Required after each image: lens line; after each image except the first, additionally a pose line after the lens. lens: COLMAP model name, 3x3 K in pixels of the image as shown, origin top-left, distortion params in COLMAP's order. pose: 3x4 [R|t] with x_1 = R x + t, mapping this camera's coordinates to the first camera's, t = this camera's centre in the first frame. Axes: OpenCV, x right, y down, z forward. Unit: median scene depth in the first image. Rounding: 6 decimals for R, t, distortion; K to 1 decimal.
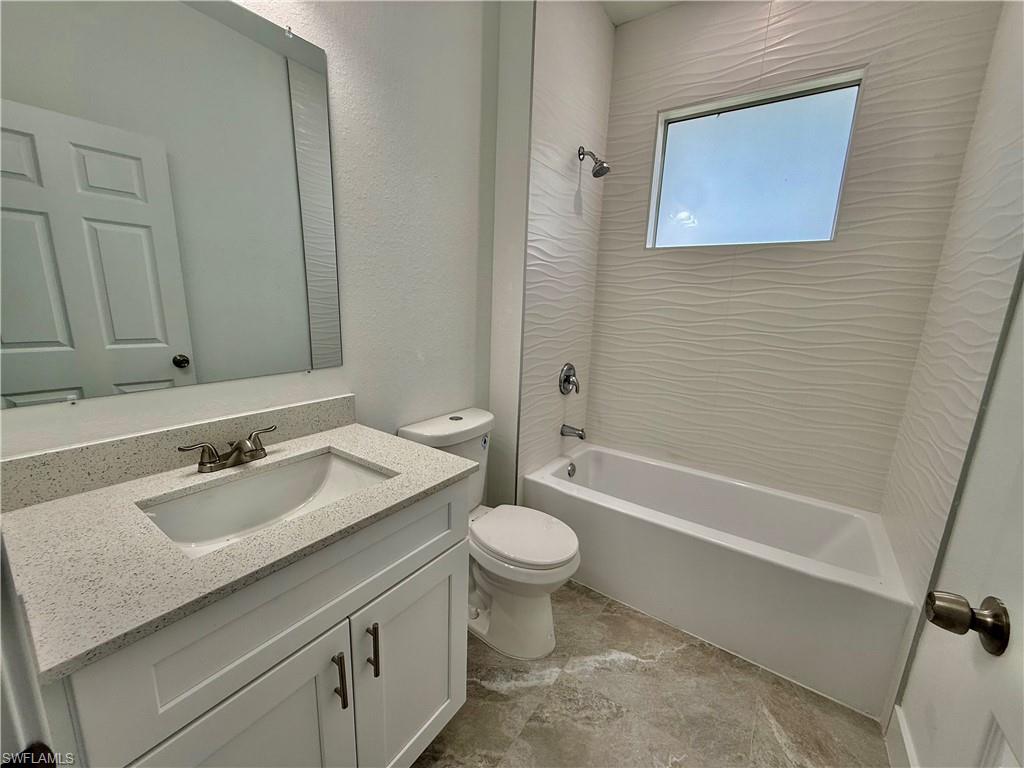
lens RADIAL K [[408.8, 0, 509.6], [0, 408.8, 383.0], [0, 0, 1]] dist [-0.000244, 0.000293]
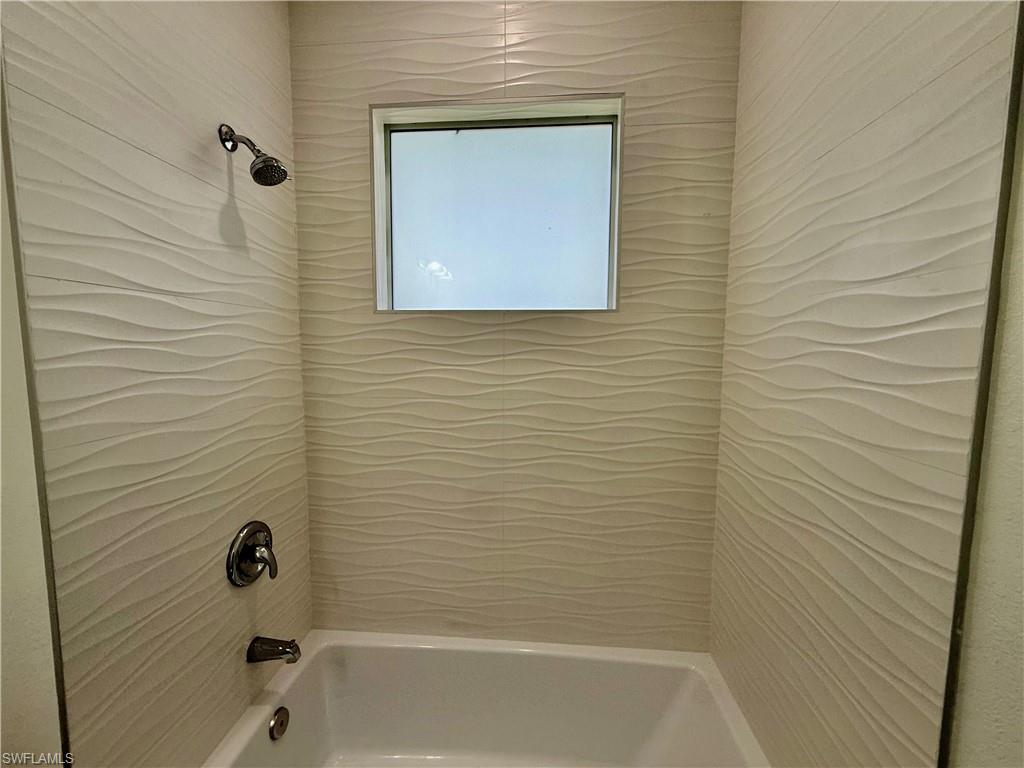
lens RADIAL K [[426.3, 0, 512.0], [0, 426.3, 384.0], [0, 0, 1]] dist [0.002143, 0.000371]
pose [[0.857157, -0.071684, 0.510043, 0.181086], [0.129628, 0.988416, -0.078931, -0.149718], [-0.498477, 0.133772, 0.856520, 0.373363]]
